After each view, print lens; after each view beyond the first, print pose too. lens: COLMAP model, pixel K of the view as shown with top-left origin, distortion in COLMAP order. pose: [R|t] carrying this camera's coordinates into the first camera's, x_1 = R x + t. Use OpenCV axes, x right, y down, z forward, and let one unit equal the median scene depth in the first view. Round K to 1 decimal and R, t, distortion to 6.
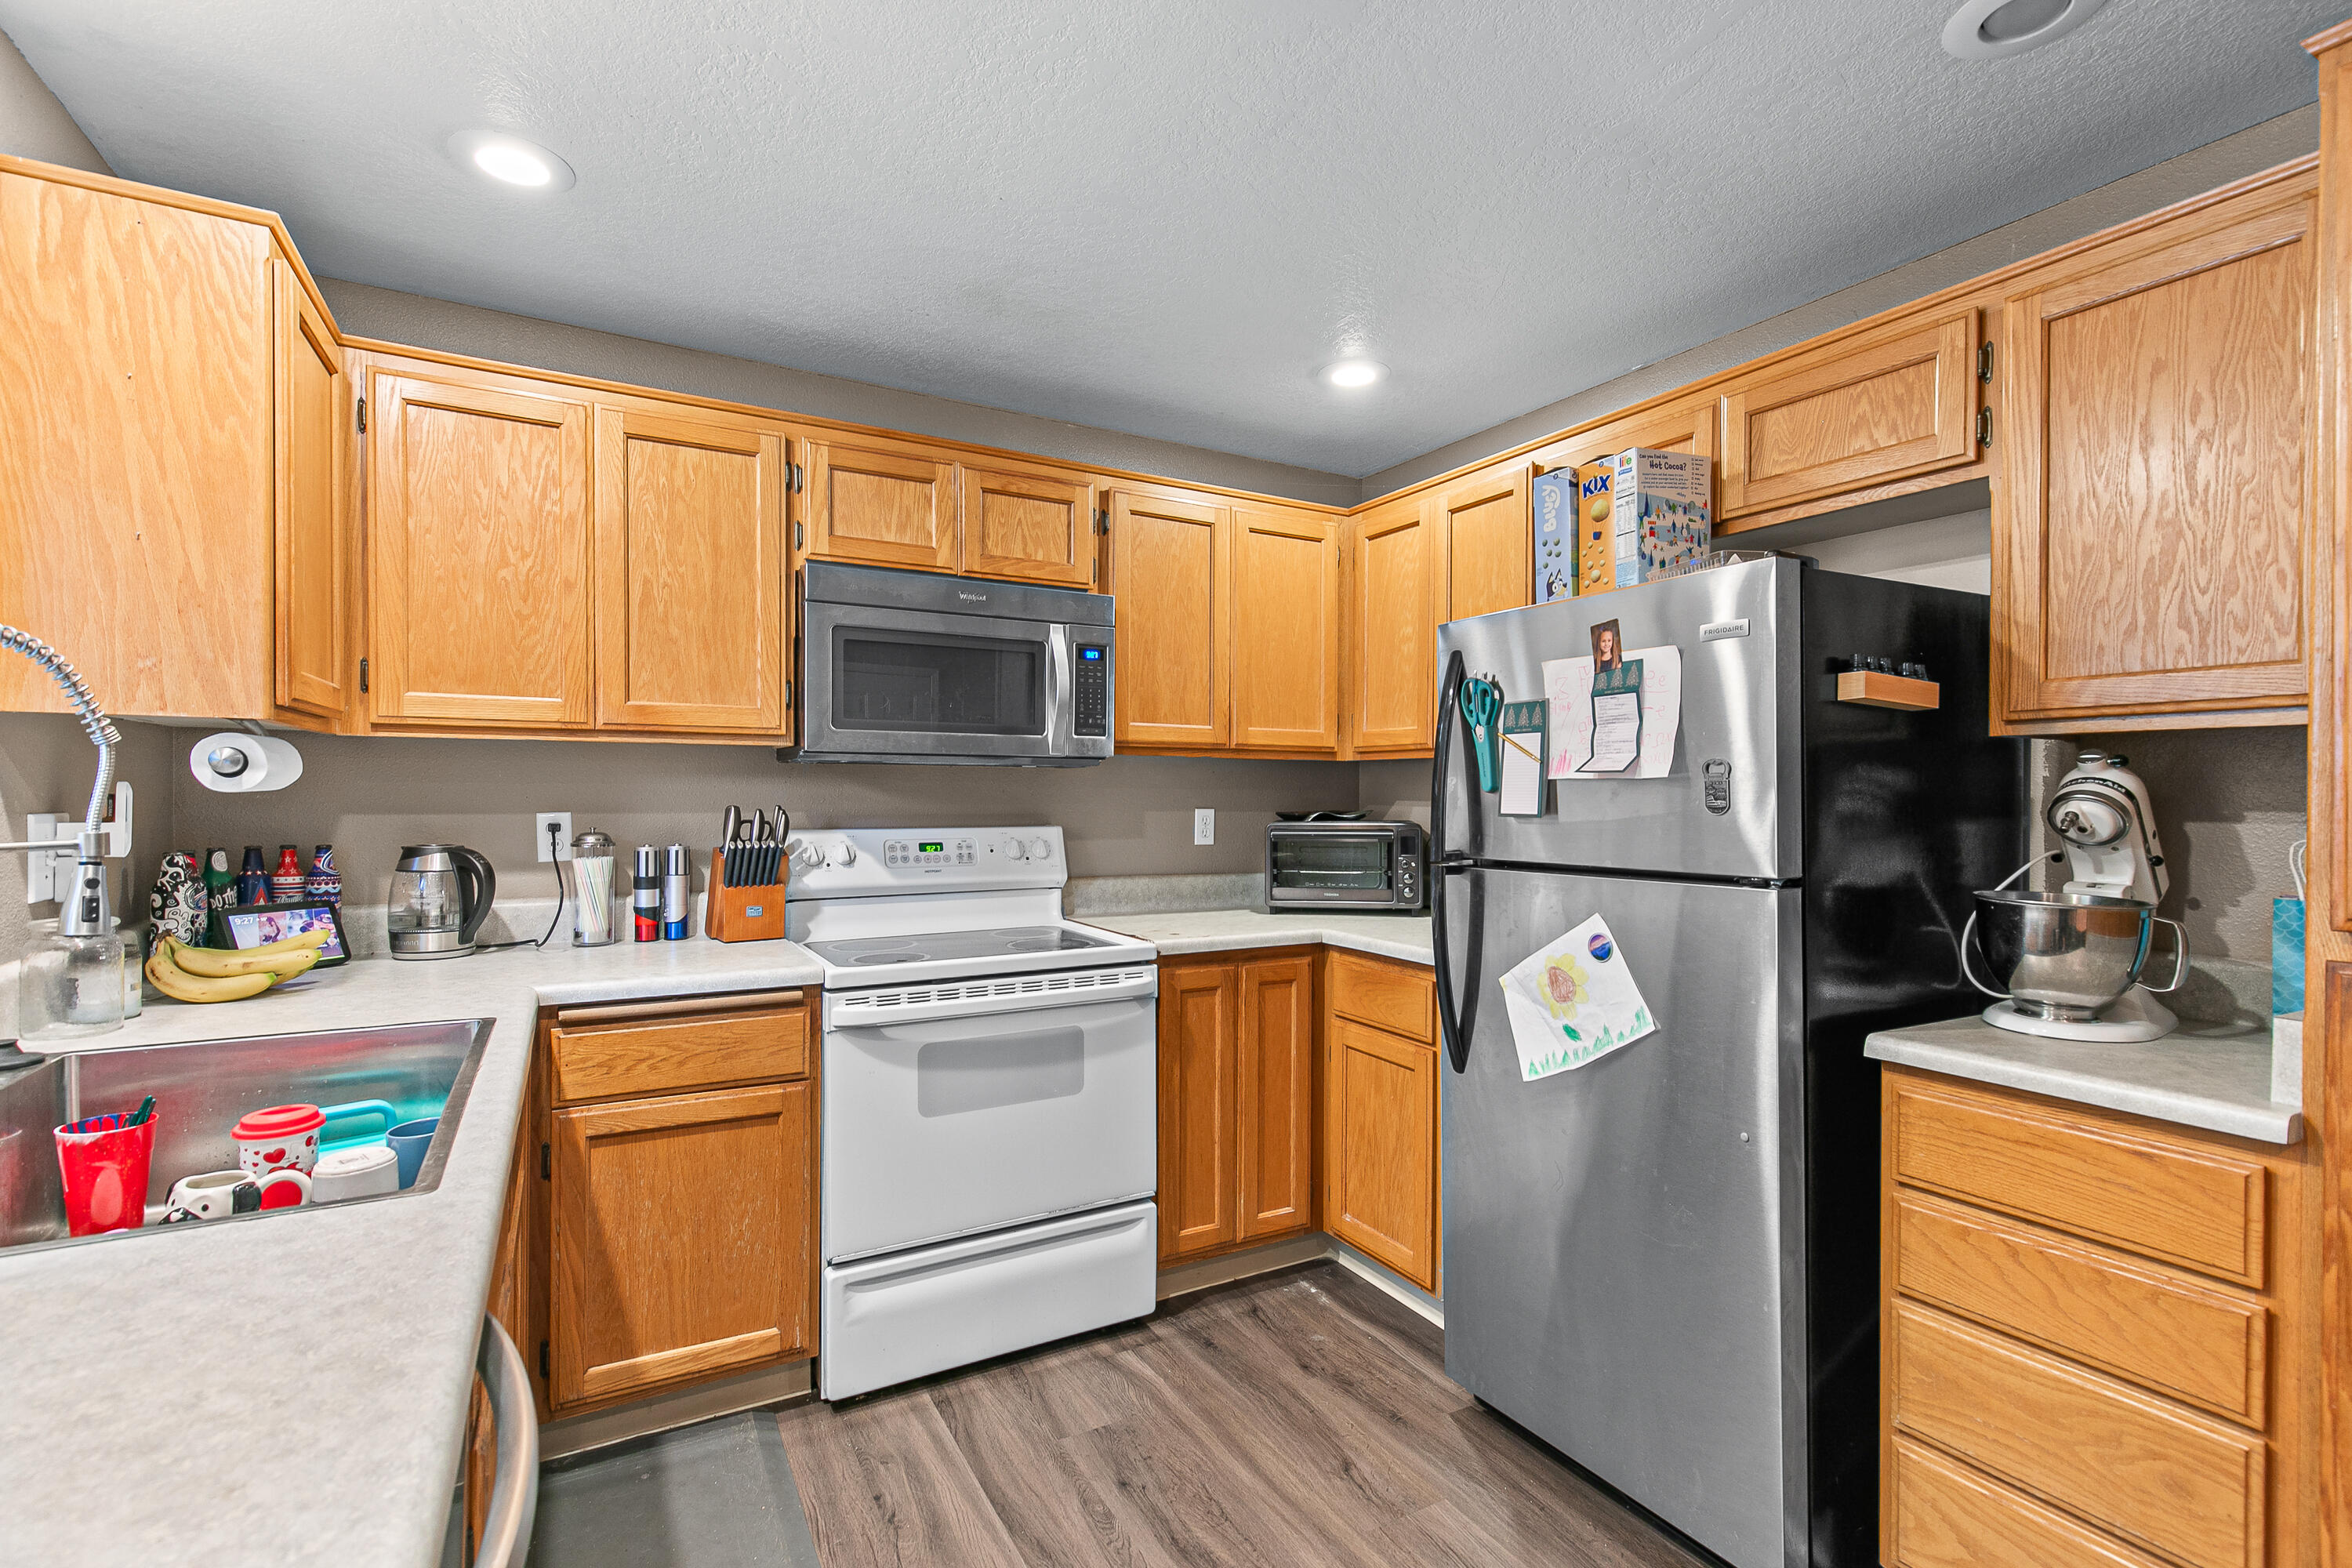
lens RADIAL K [[1073.9, 0, 1180.8], [0, 1073.9, 793.4], [0, 0, 1]] dist [0.004442, 0.000689]
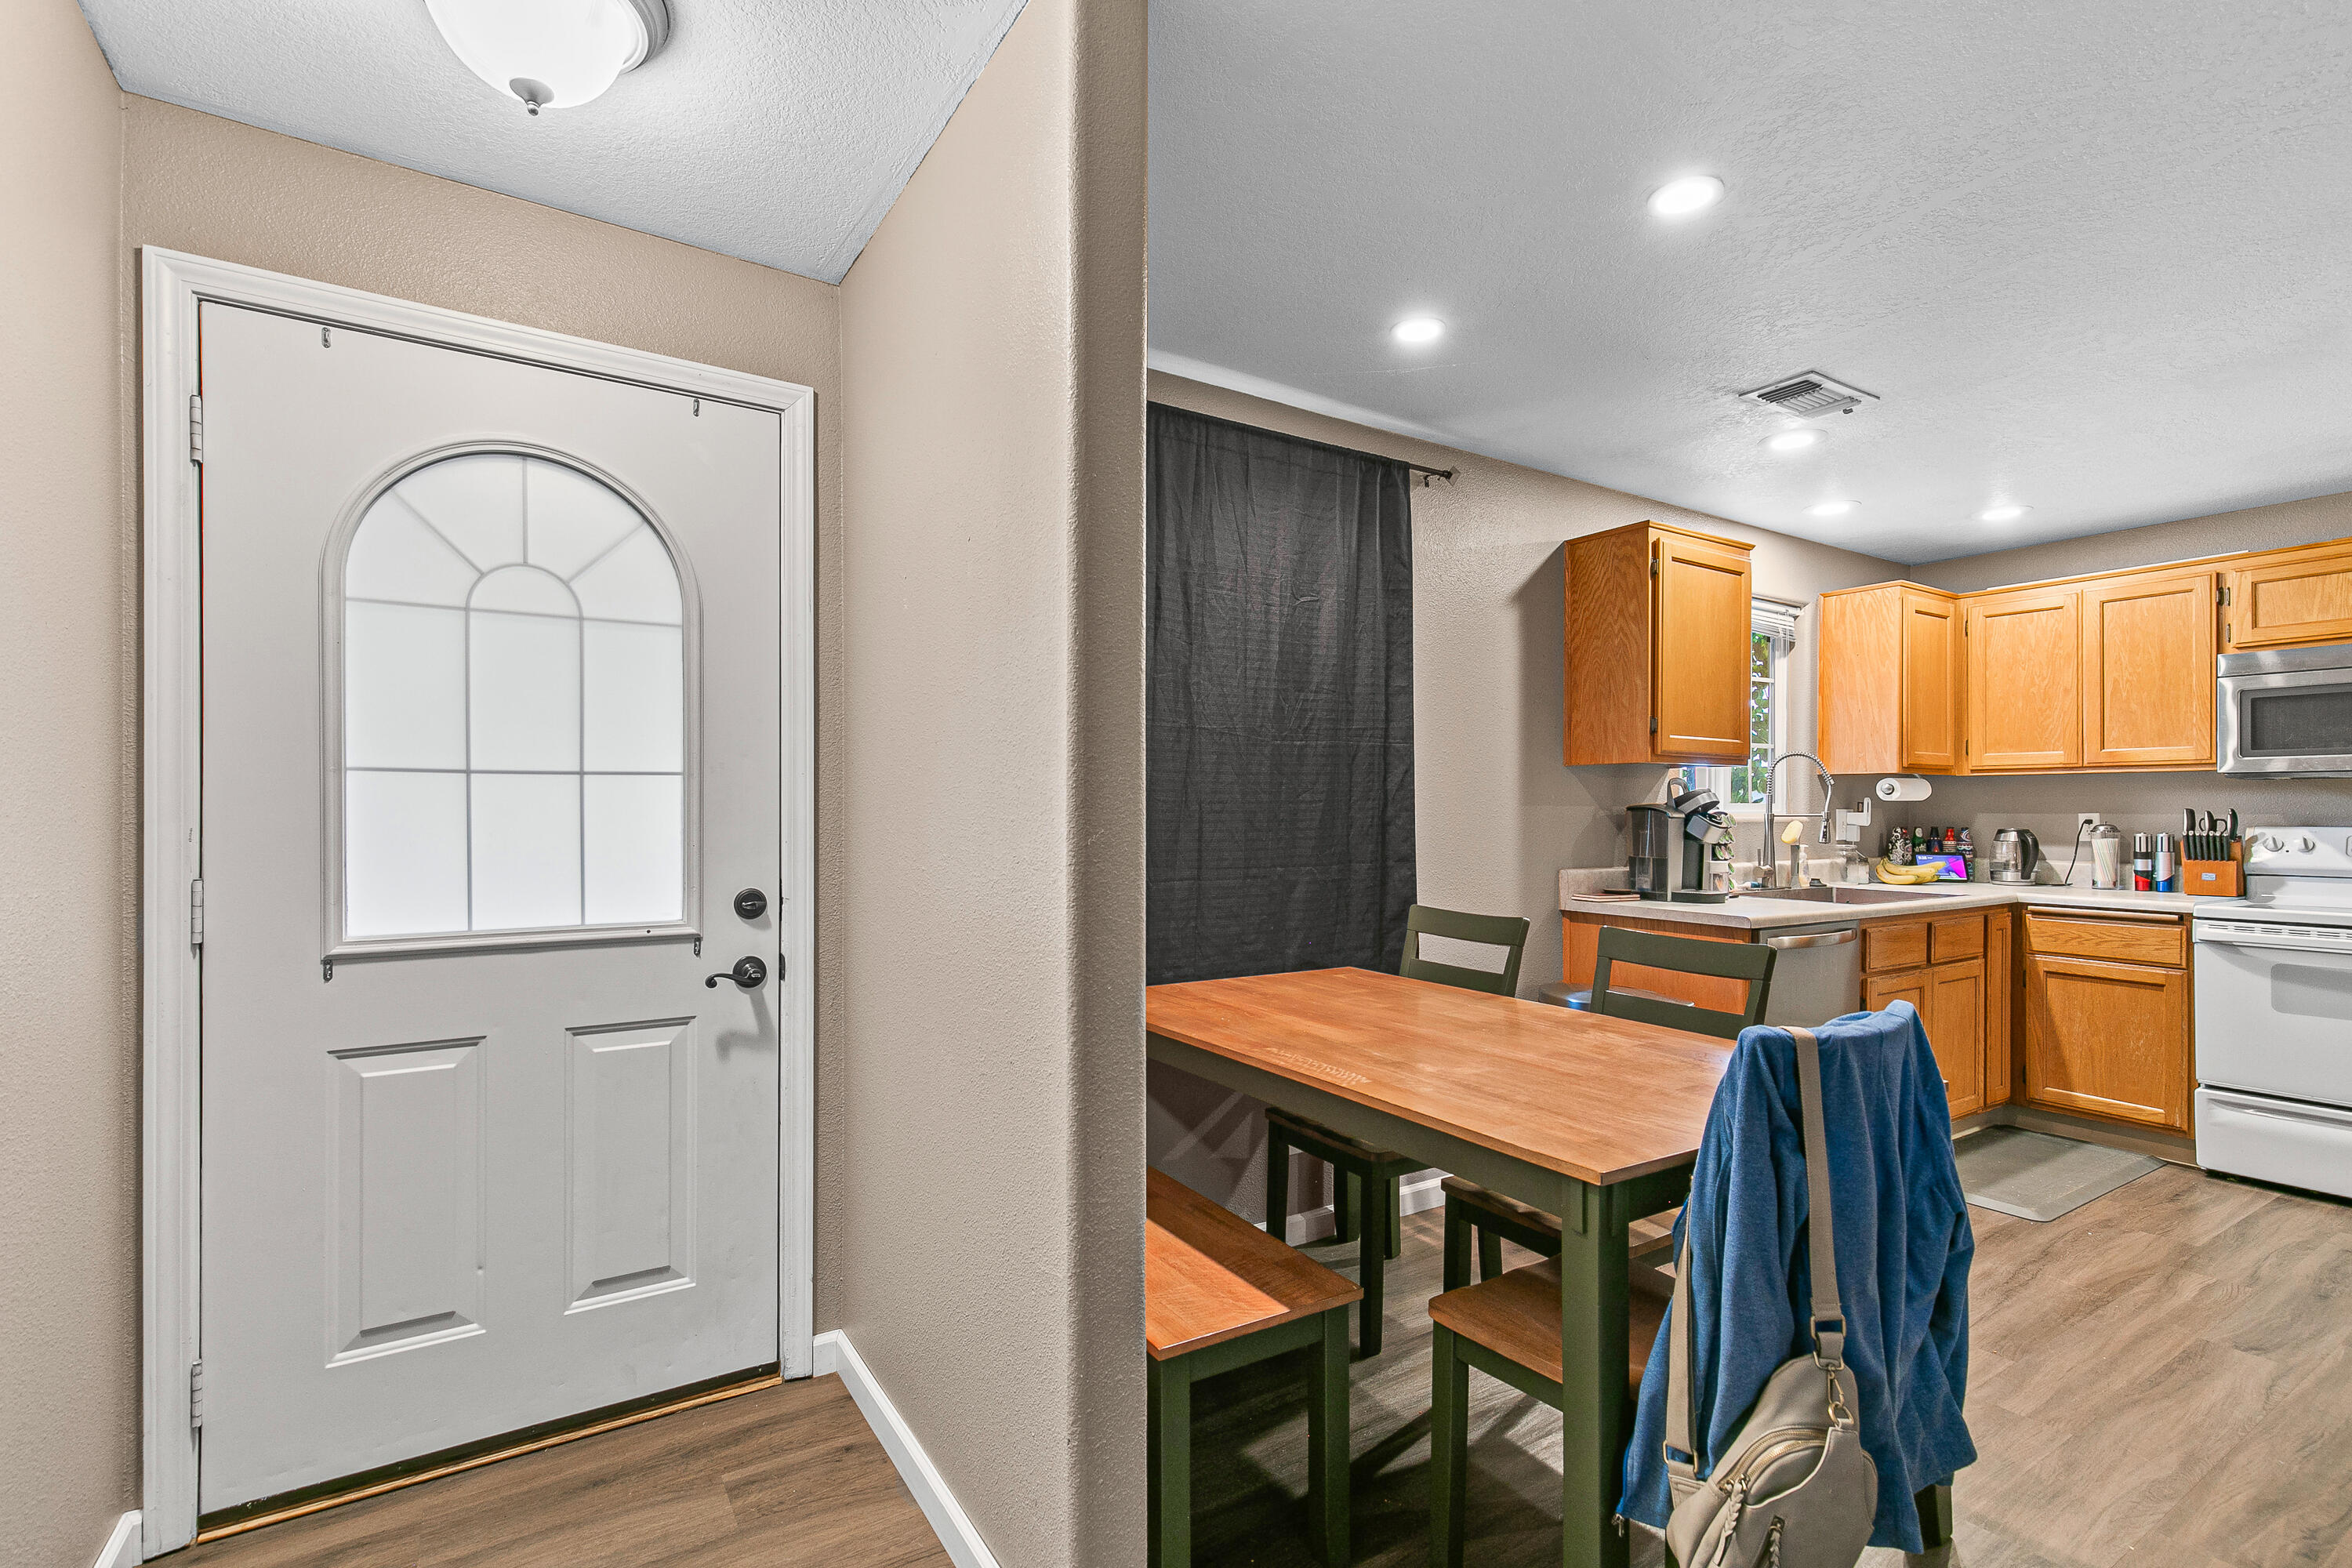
lens RADIAL K [[1073.9, 0, 1190.0], [0, 1073.9, 820.3], [0, 0, 1]] dist [0.004442, 0.000689]
pose [[0.049718, 0.002075, -0.998761, 1.250283], [-0.006795, 0.999975, 0.001740, 0.041114], [0.998740, 0.006700, 0.049731, -0.631875]]
